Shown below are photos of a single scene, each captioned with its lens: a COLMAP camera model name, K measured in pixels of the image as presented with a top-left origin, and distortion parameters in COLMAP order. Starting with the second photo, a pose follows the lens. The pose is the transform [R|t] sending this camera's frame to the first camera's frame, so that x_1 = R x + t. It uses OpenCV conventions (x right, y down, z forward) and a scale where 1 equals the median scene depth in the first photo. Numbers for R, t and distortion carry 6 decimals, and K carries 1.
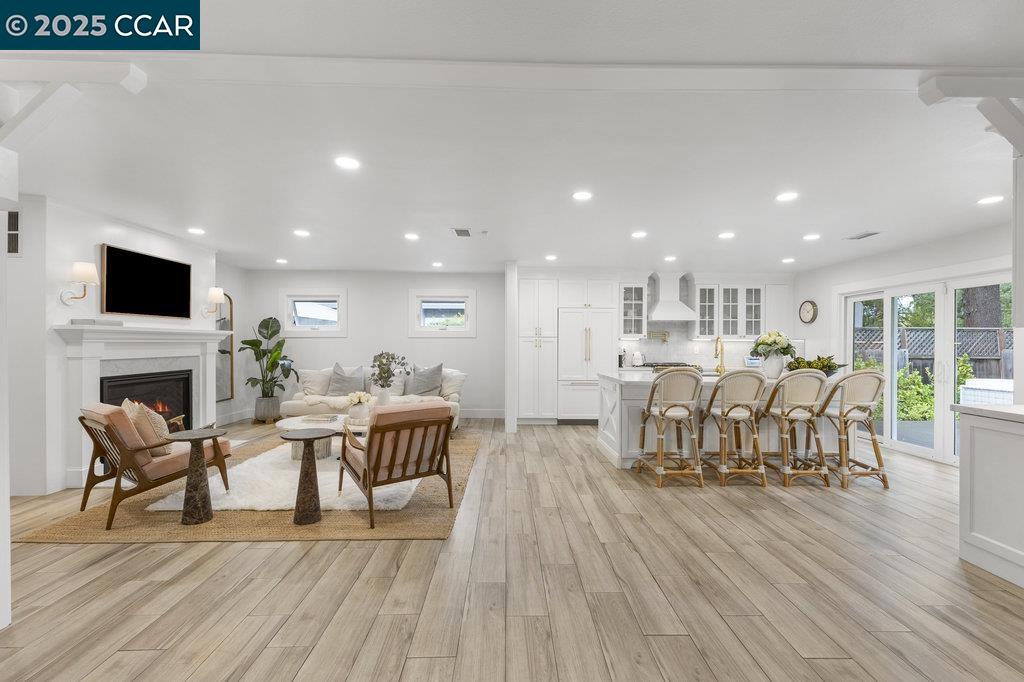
lens RADIAL K [[454.7, 0, 512.4], [0, 454.7, 342.7], [0, 0, 1]] dist [0.001420, 0.000156]
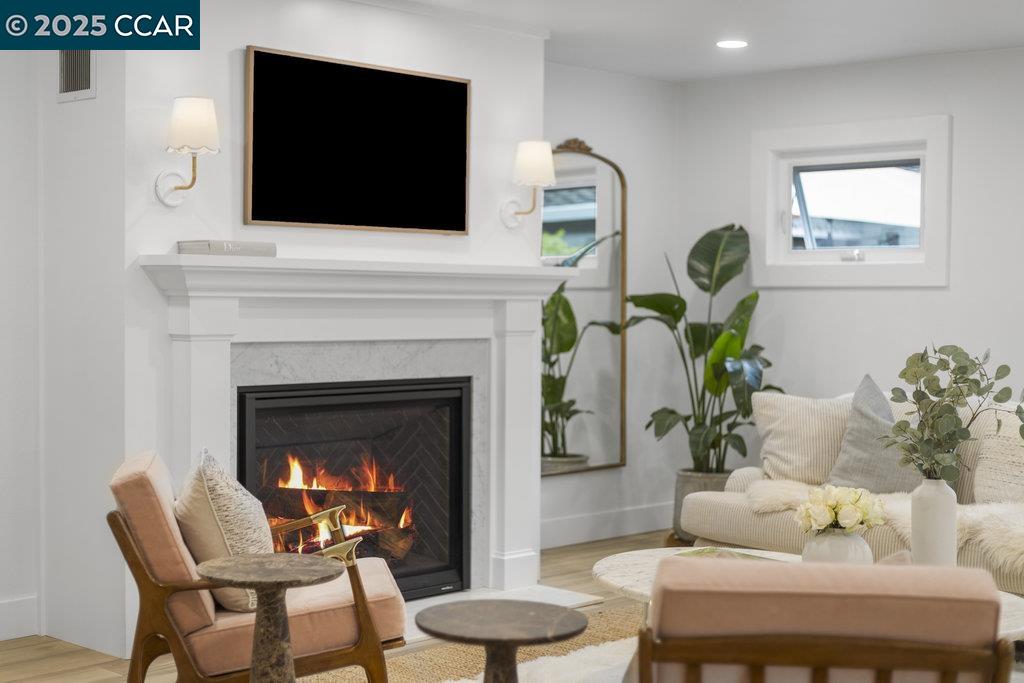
lens RADIAL K [[1476.0, 0, 512.1], [0, 1476.0, 338.8], [0, 0, 1]] dist [-0.021830, 0.000000]
pose [[0.709805, 0.028560, -0.703819, 0.130718], [-0.011653, 0.999517, 0.028807, -0.004126], [0.704301, -0.012245, 0.709795, 0.207000]]
